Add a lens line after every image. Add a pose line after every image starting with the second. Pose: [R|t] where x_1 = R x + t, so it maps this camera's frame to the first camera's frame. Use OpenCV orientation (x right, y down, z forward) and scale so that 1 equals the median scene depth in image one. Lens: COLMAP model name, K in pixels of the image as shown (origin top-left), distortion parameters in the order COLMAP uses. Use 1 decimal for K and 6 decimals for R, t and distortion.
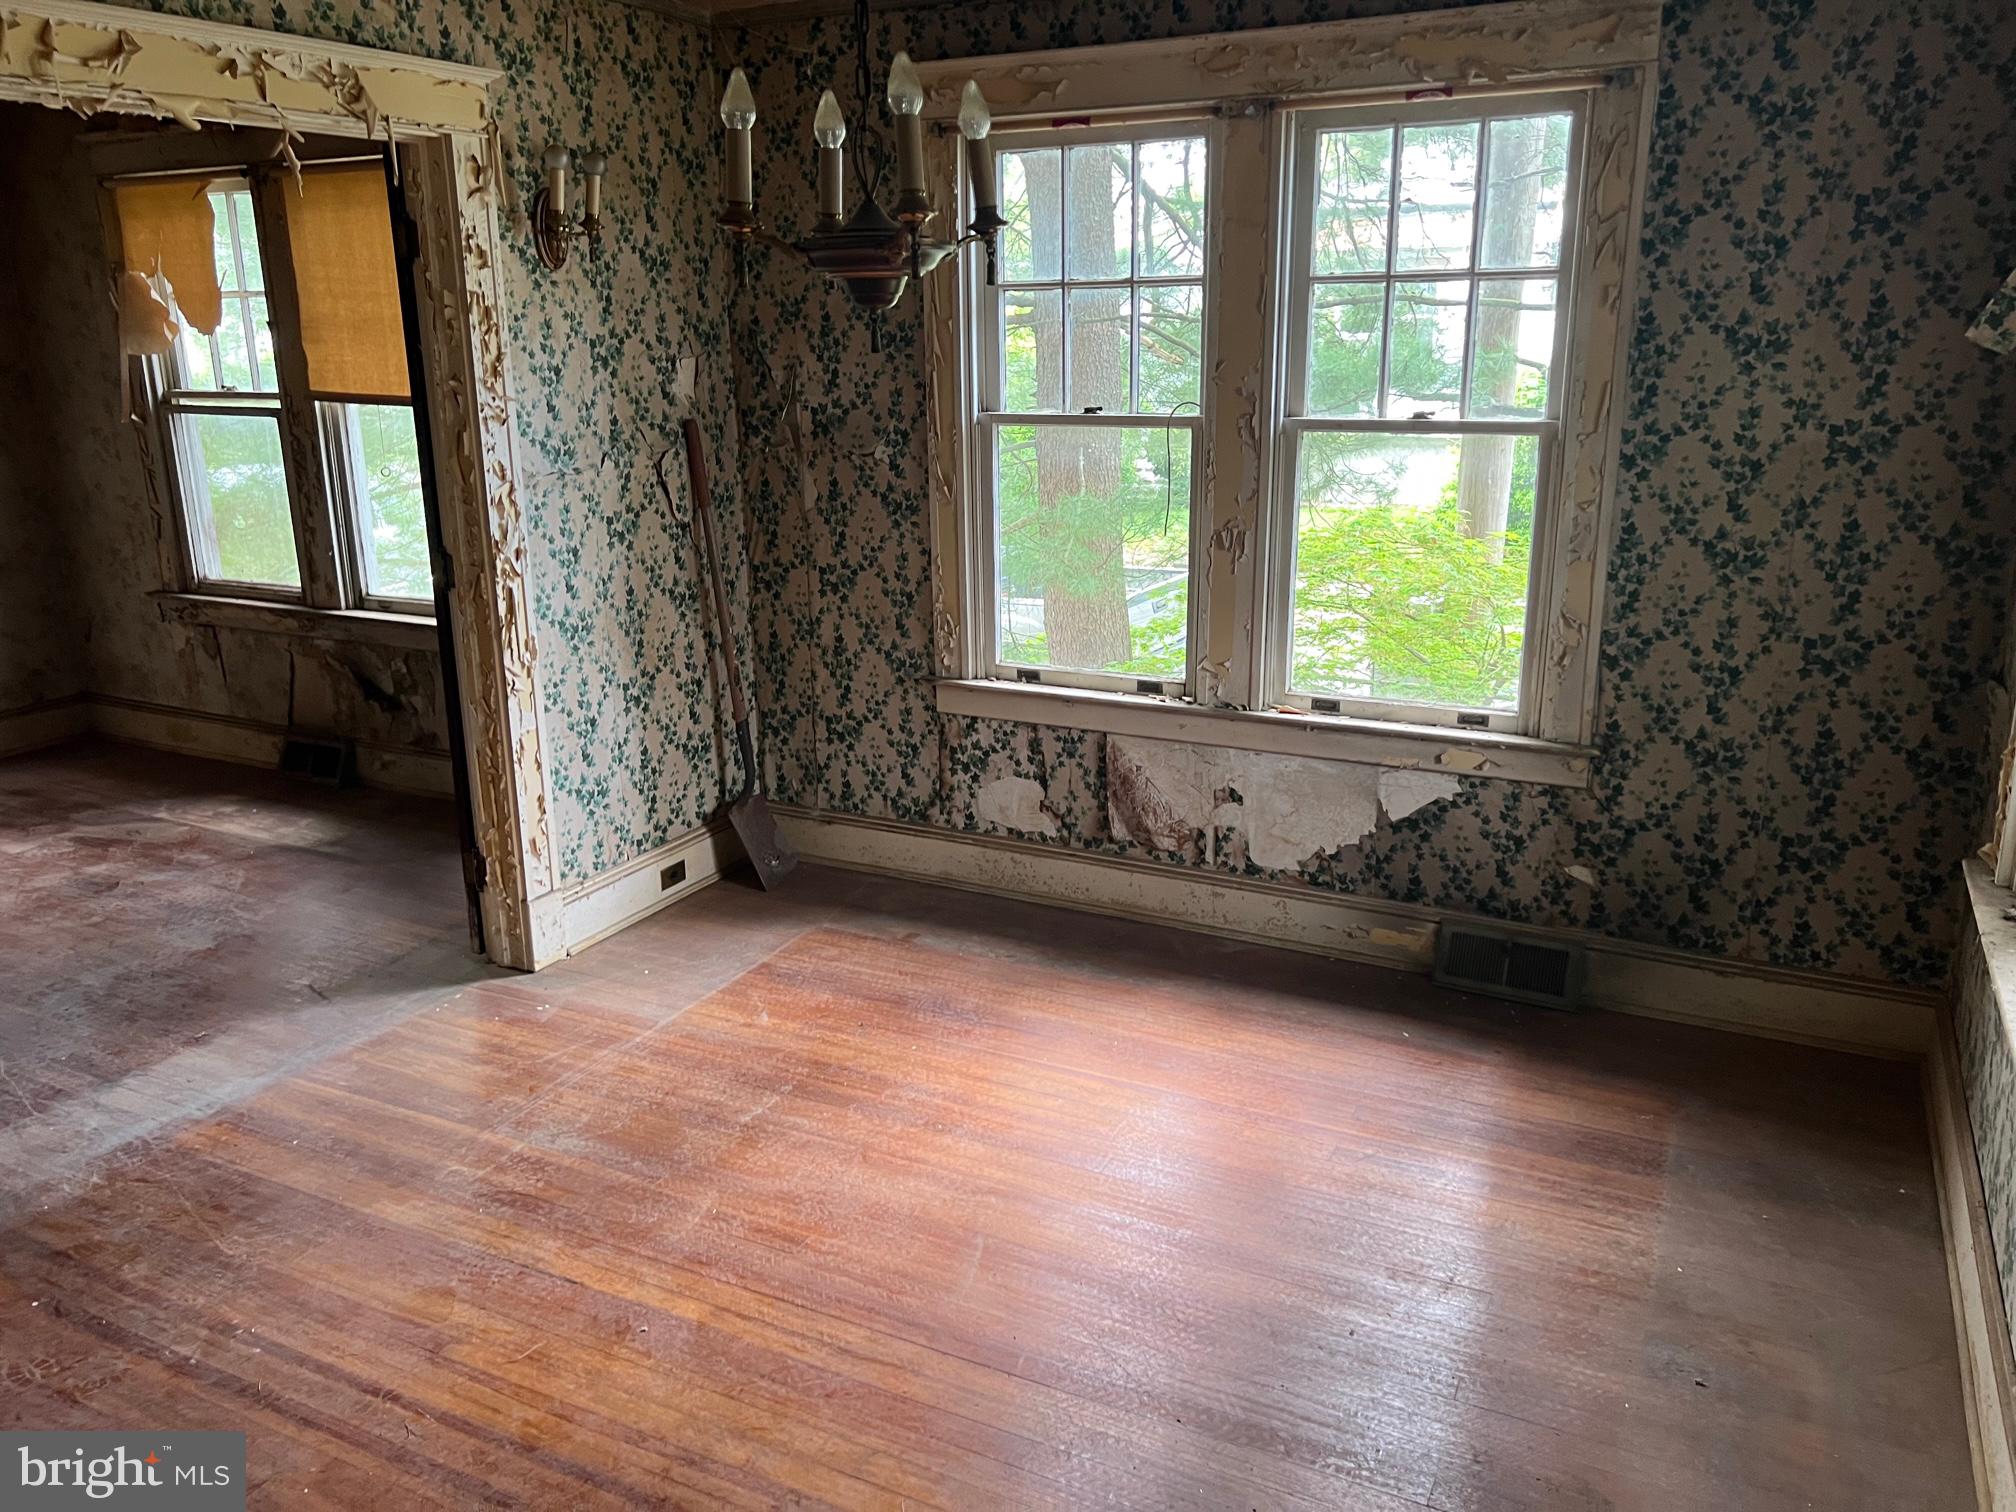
lens RADIAL K [[1528.3, 0, 1033.8], [0, 1528.3, 747.7], [0, 0, 1]] dist [0.055429, -0.057146]
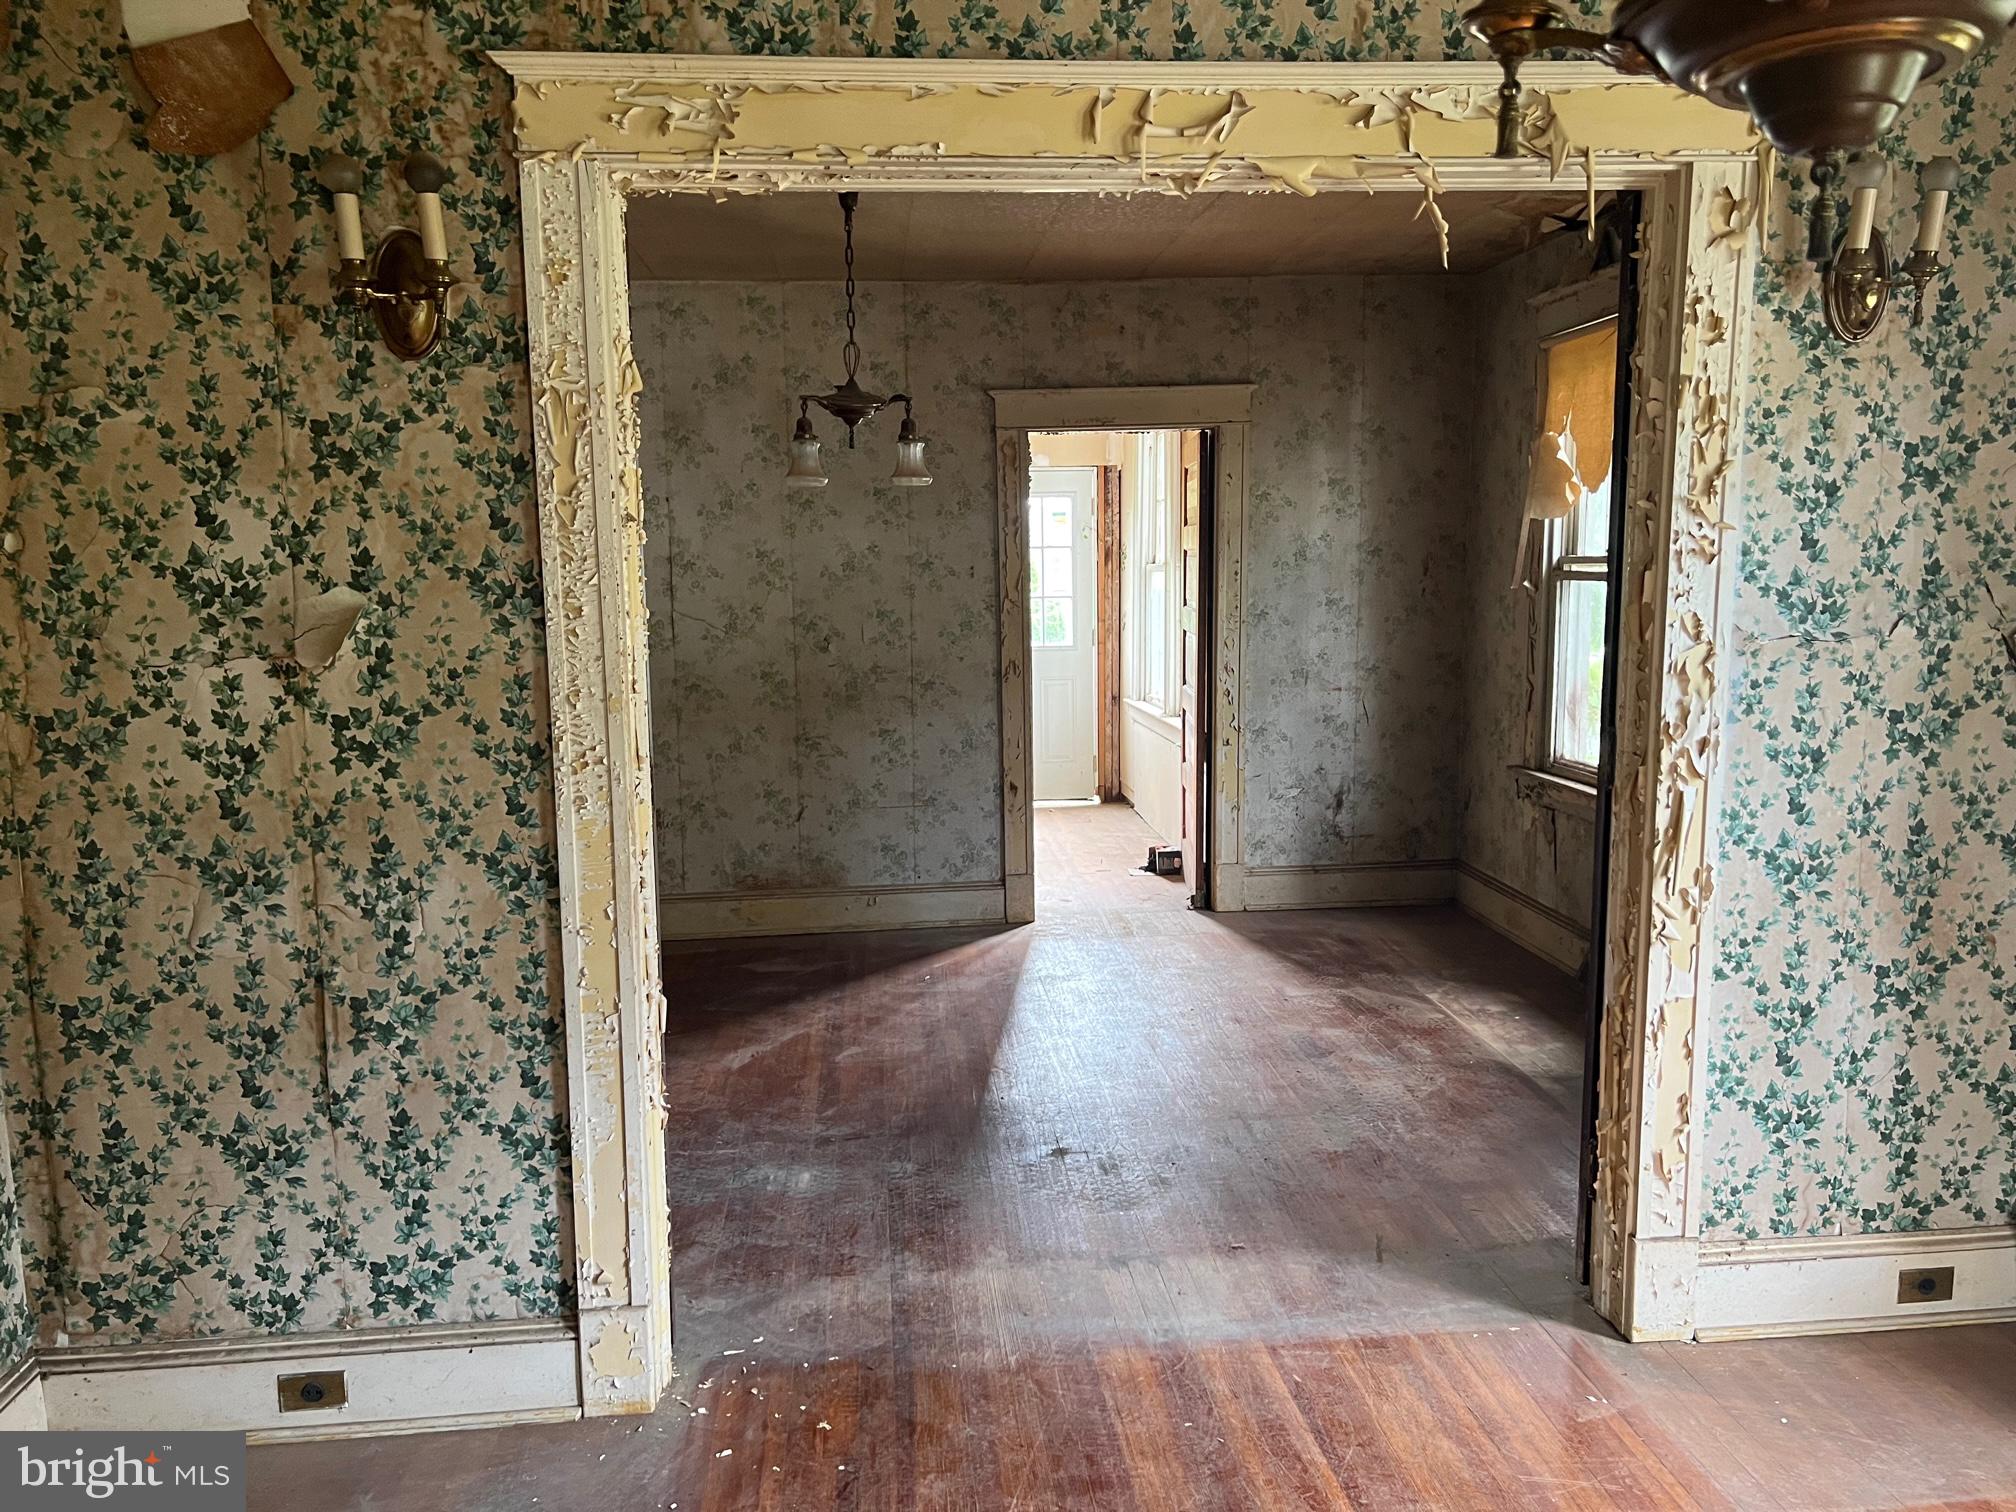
lens RADIAL K [[1517.6, 0, 1002.8], [0, 1517.6, 768.2], [0, 0, 1]] dist [0.087833, -0.101724]
pose [[0.524847, 0.118214, -0.842948, 0.082421], [-0.220639, 0.975355, -0.000595, -0.043515], [0.822104, 0.186299, 0.537995, 0.348492]]
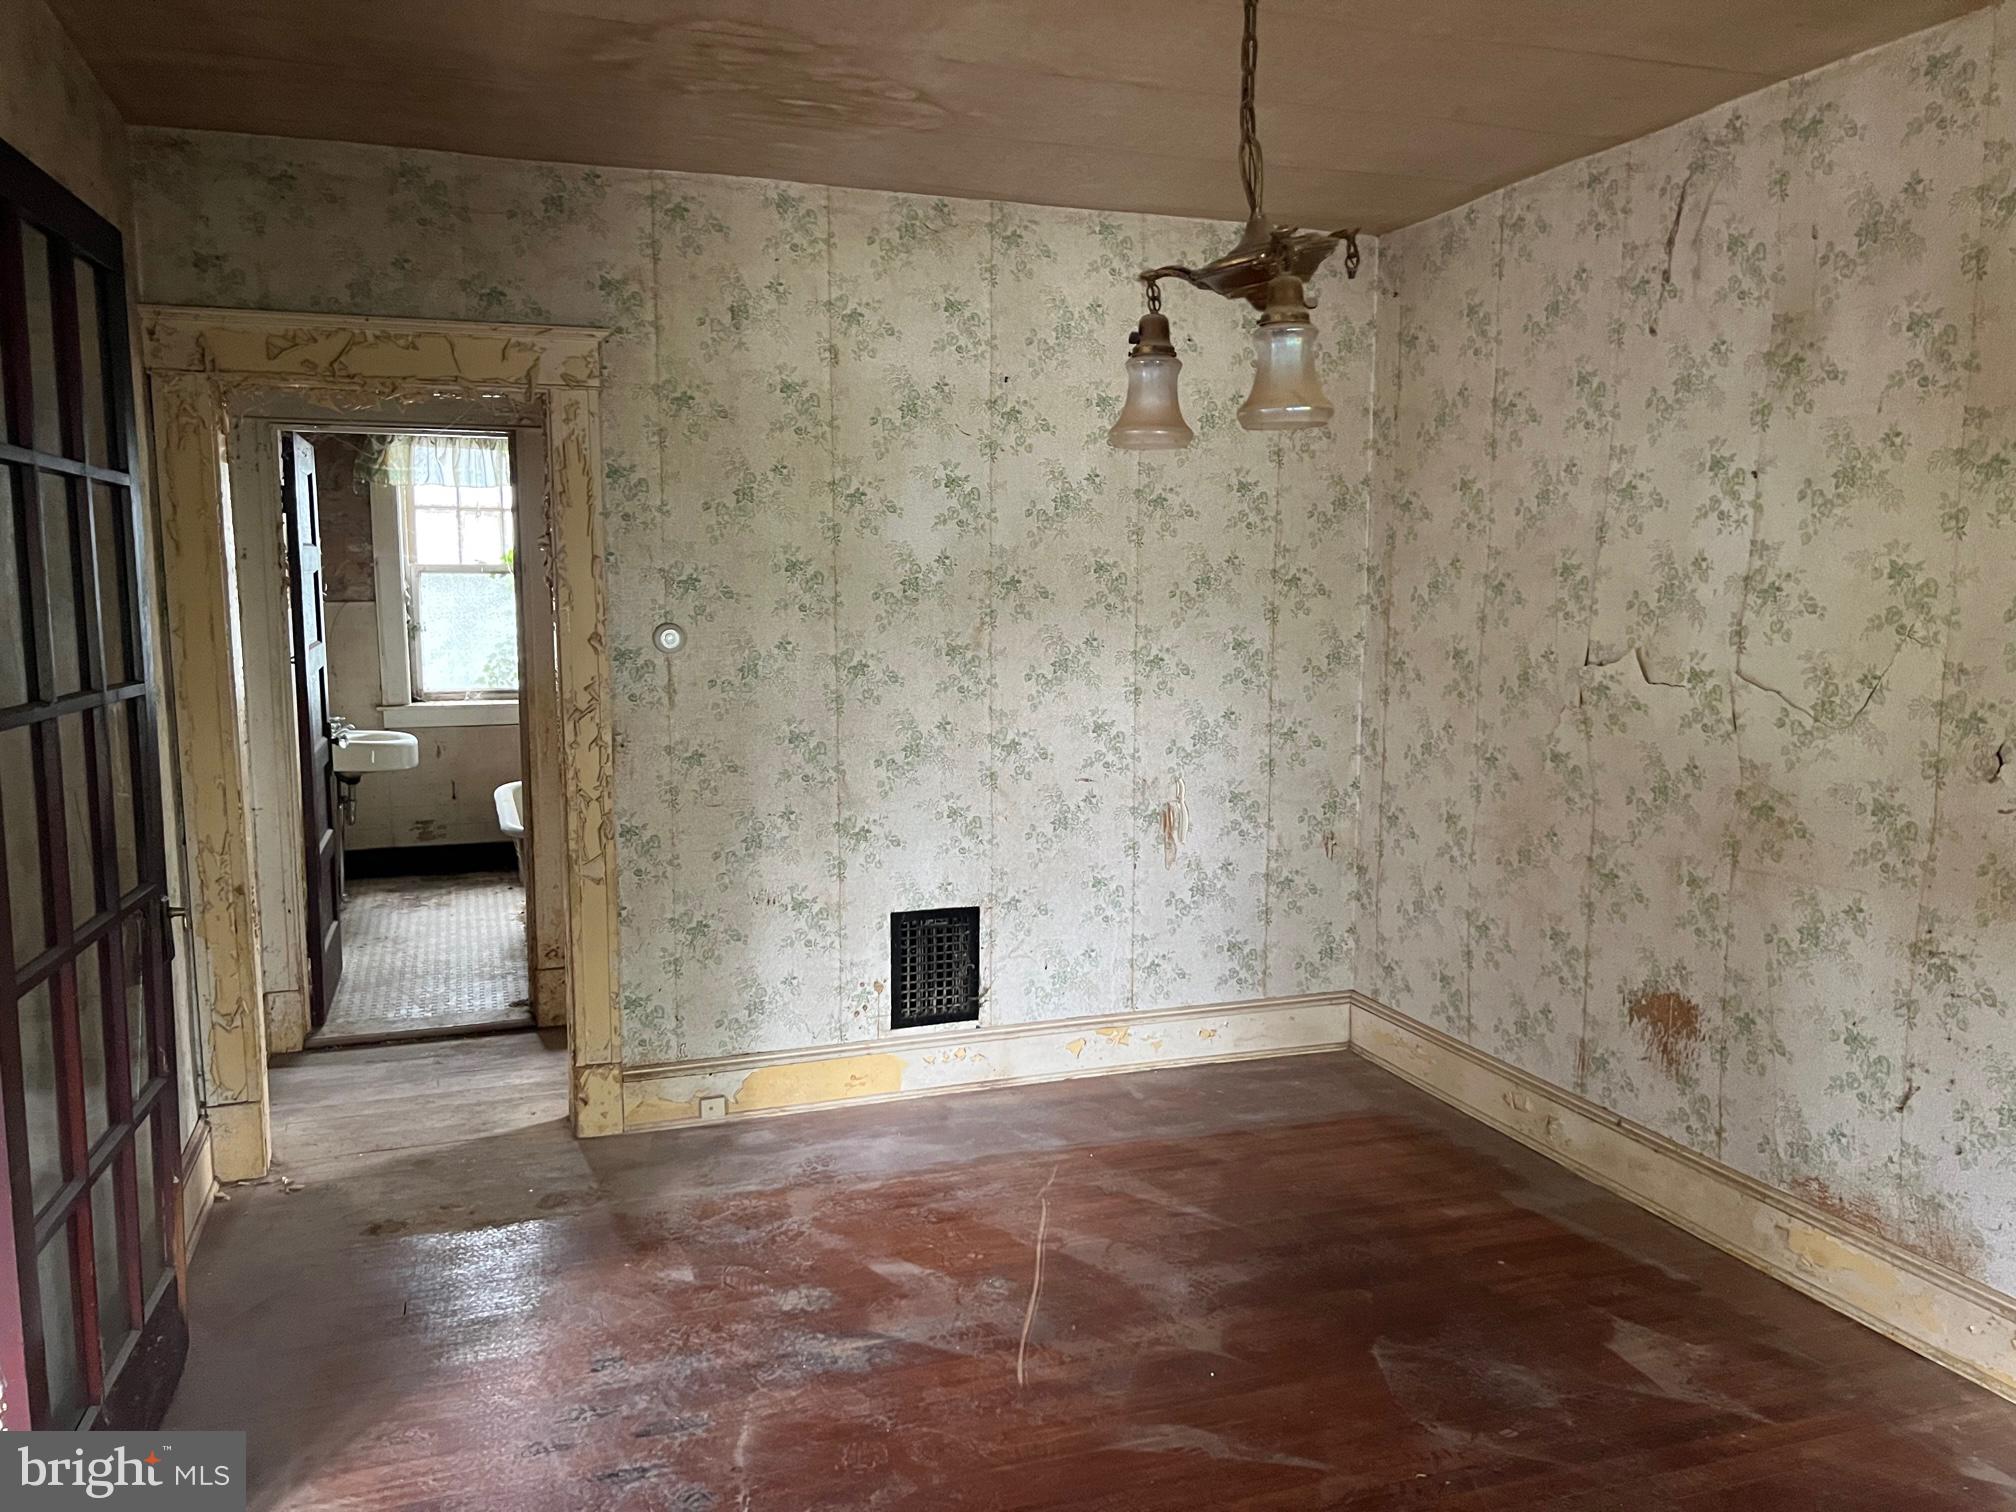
lens RADIAL K [[1512.3, 0, 1012.3], [0, 1512.3, 762.4], [0, 0, 1]] dist [0.054692, -0.056109]
pose [[-0.693403, 0.097089, -0.713979, -0.451098], [-0.188317, 0.932023, 0.309629, -0.250811], [0.695506, 0.349152, -0.627984, 1.086624]]
